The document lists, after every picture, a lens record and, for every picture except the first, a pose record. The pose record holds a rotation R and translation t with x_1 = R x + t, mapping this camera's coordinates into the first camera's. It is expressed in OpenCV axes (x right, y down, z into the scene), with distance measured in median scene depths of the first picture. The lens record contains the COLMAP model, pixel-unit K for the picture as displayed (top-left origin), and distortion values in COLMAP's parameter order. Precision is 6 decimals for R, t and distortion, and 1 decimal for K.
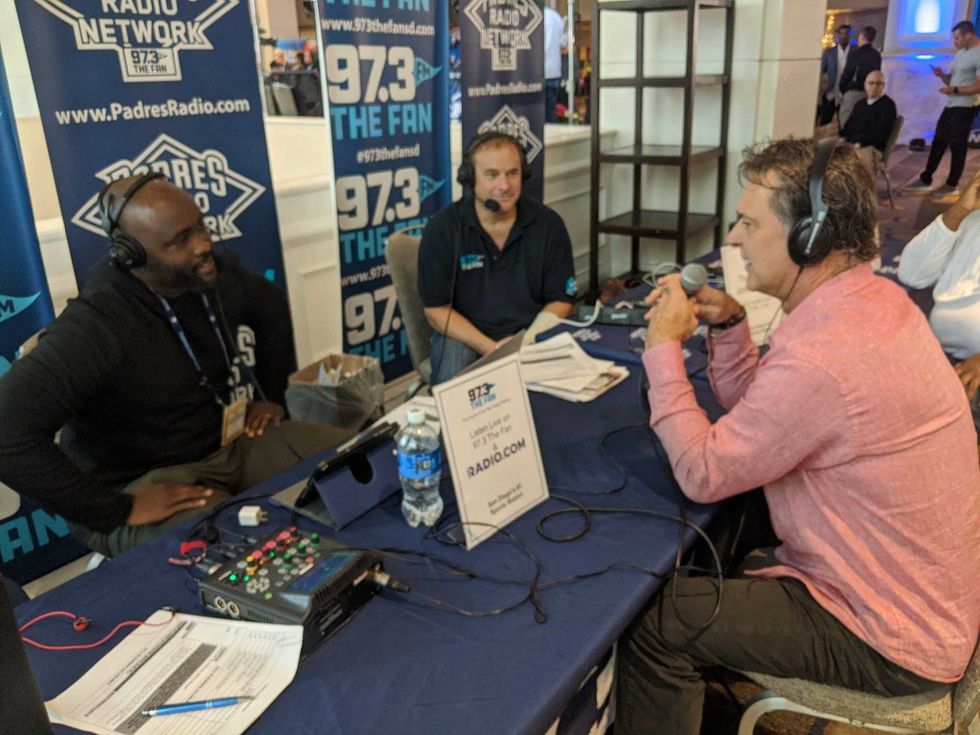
lens RADIAL K [[794.0, 0, 490.3], [0, 794.0, 364.1], [0, 0, 1]] dist [0.056765, -0.070120]
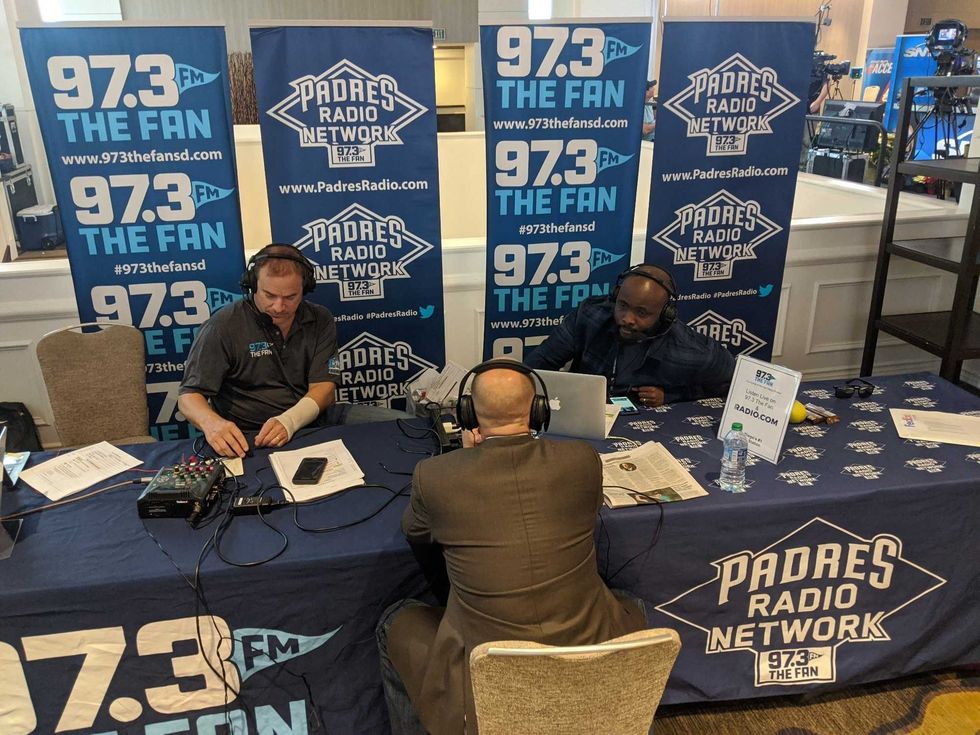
lens RADIAL K [[794.0, 0, 488.4], [0, 794.0, 388.2], [0, 0, 1]] dist [0.056765, -0.070120]
pose [[0.734587, 0.275713, -0.619971, 0.607308], [-0.245448, 0.959819, 0.136025, -0.176931], [0.632564, 0.052249, 0.772744, 0.044302]]
